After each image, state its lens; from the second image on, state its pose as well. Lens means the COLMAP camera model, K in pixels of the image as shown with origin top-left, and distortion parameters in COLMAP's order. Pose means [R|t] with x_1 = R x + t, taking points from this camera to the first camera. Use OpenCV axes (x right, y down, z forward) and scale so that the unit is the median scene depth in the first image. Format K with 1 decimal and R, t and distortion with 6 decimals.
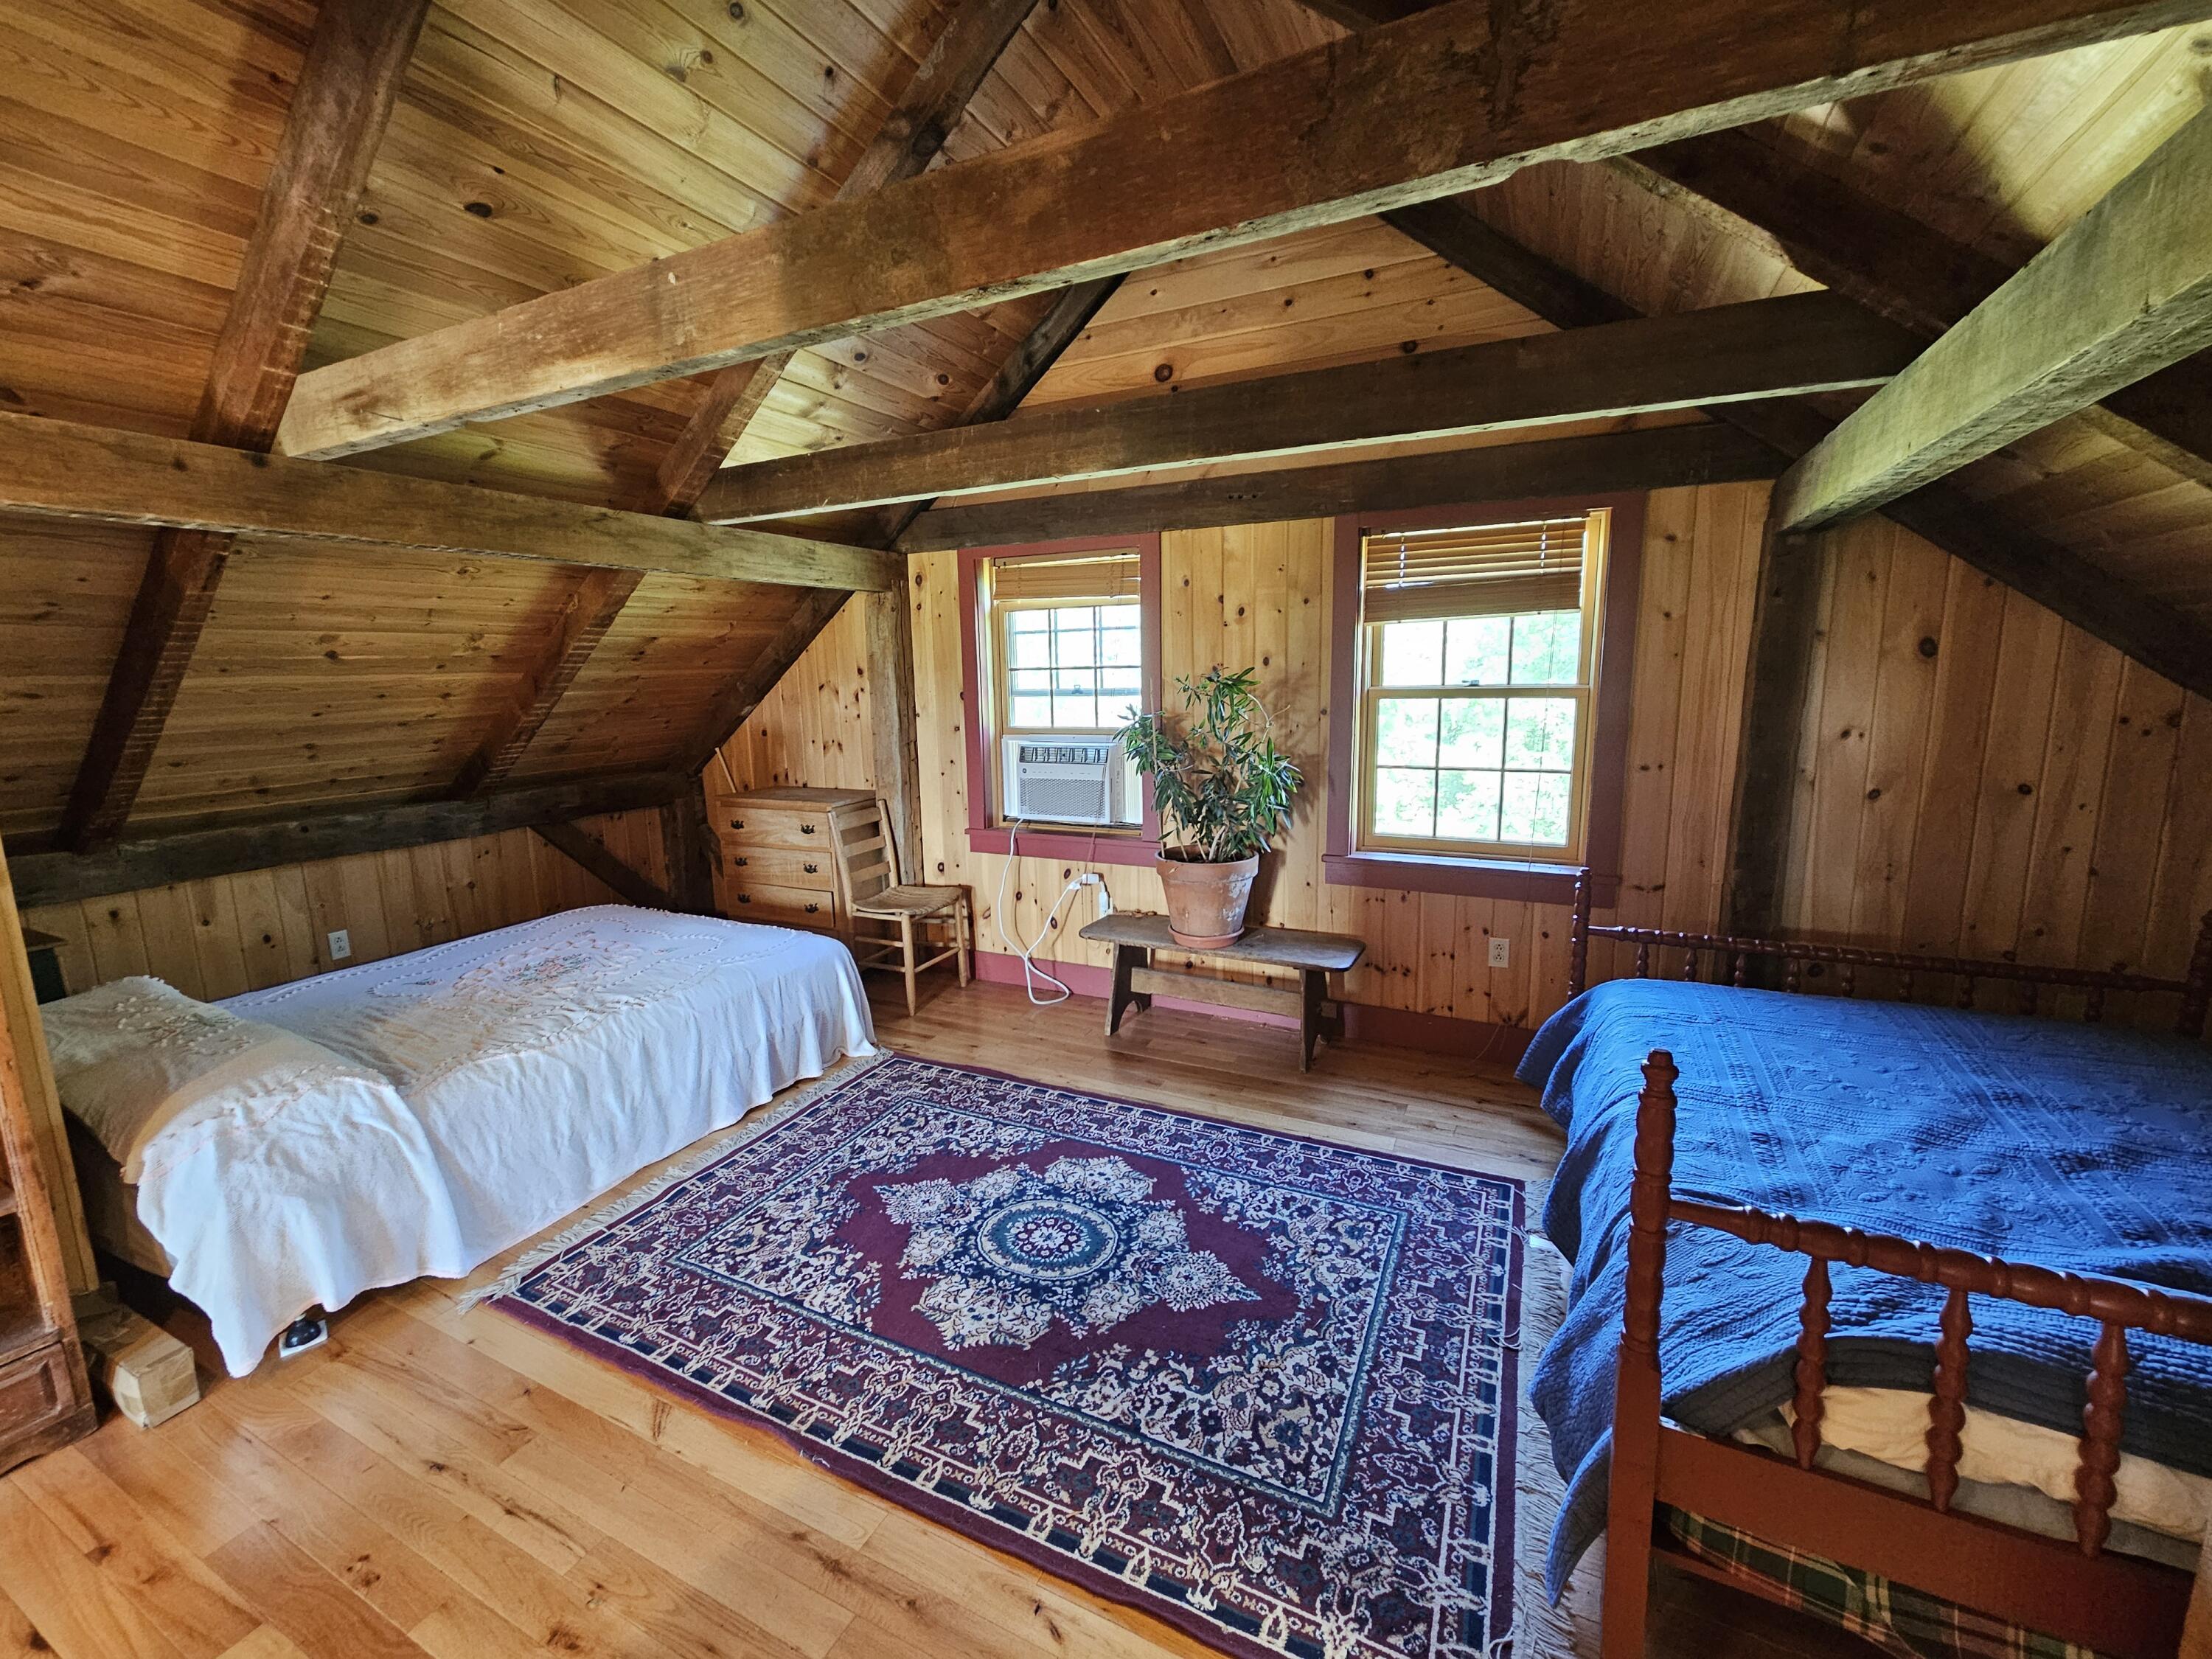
lens RADIAL K [[912.8, 0, 1096.3], [0, 912.8, 826.0], [0, 0, 1]] dist [0.001820, 0.000768]
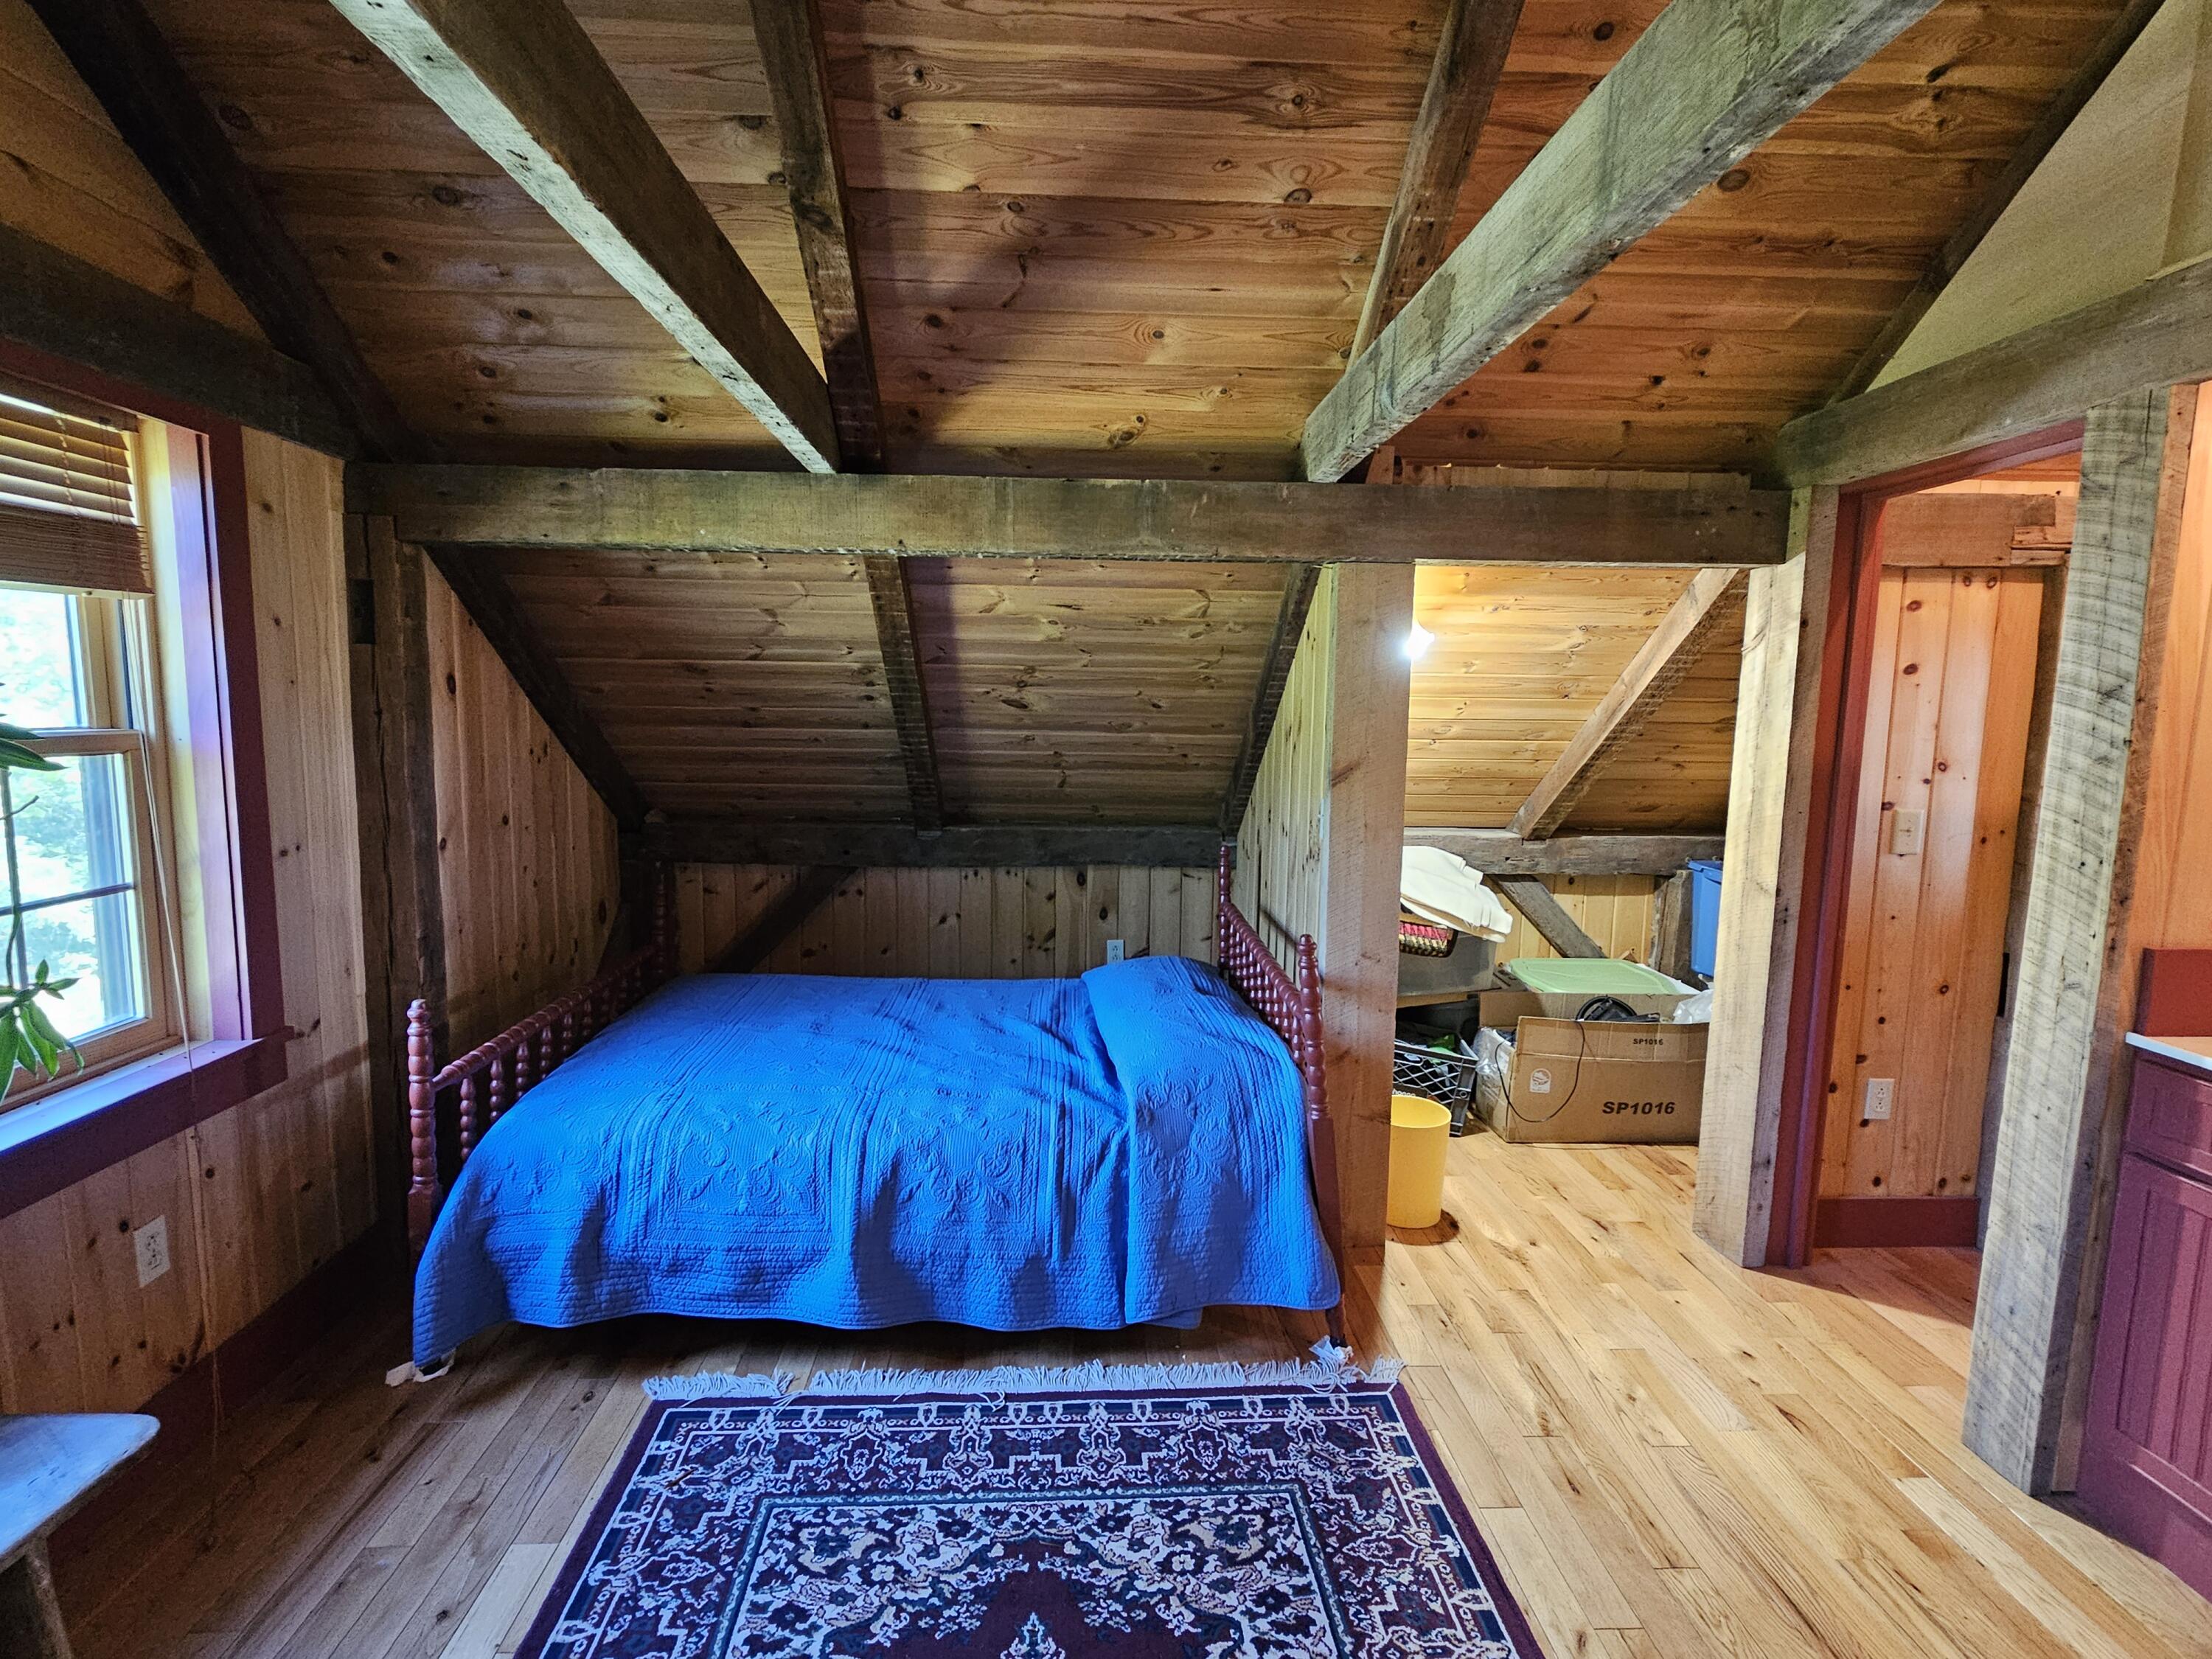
lens RADIAL K [[1063.5, 0, 1095.6], [0, 1063.5, 826.3], [0, 0, 1]] dist [0.000771, 0.001929]
pose [[-0.484454, -0.092582, 0.869904, -0.564168], [0.139334, 0.973525, 0.181206, -0.230504], [-0.863649, 0.208993, -0.458728, 1.401827]]
